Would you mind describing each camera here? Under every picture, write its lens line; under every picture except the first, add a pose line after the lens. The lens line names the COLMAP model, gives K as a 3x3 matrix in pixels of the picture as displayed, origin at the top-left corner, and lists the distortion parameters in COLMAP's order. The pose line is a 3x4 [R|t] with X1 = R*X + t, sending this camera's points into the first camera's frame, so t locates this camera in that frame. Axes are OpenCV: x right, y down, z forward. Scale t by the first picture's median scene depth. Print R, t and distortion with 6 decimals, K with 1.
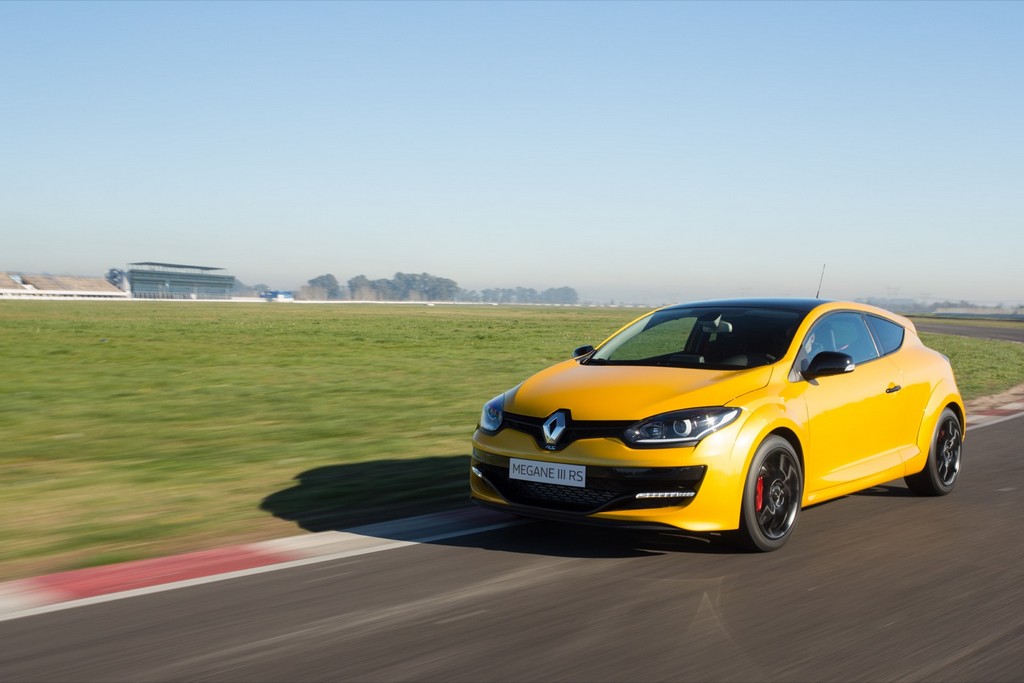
lens RADIAL K [[1155.4, 0, 512.0], [0, 1155.4, 341.5], [0, 0, 1]] dist [0.002973, 0.007340]
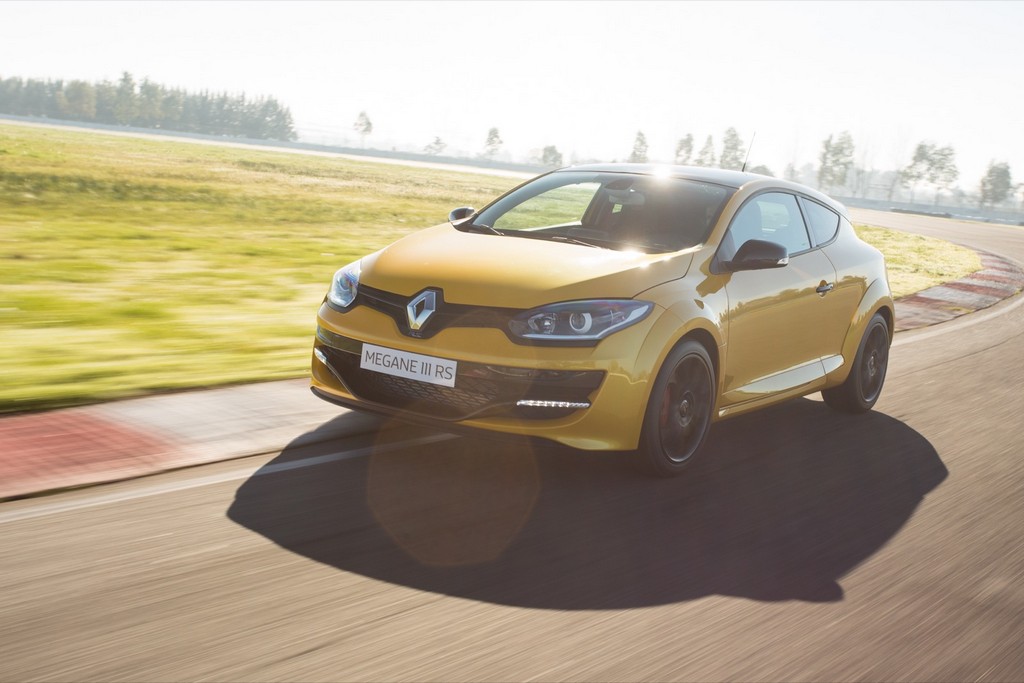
lens RADIAL K [[1249.2, 0, 512.0], [0, 1249.2, 341.5], [0, 0, 1]] dist [0.029870, 0.009451]
pose [[0.990927, 0.068185, 0.115821, 0.000229], [-0.081590, 0.989980, 0.115247, -0.008560], [-0.106802, -0.123651, 0.986562, 0.138117]]
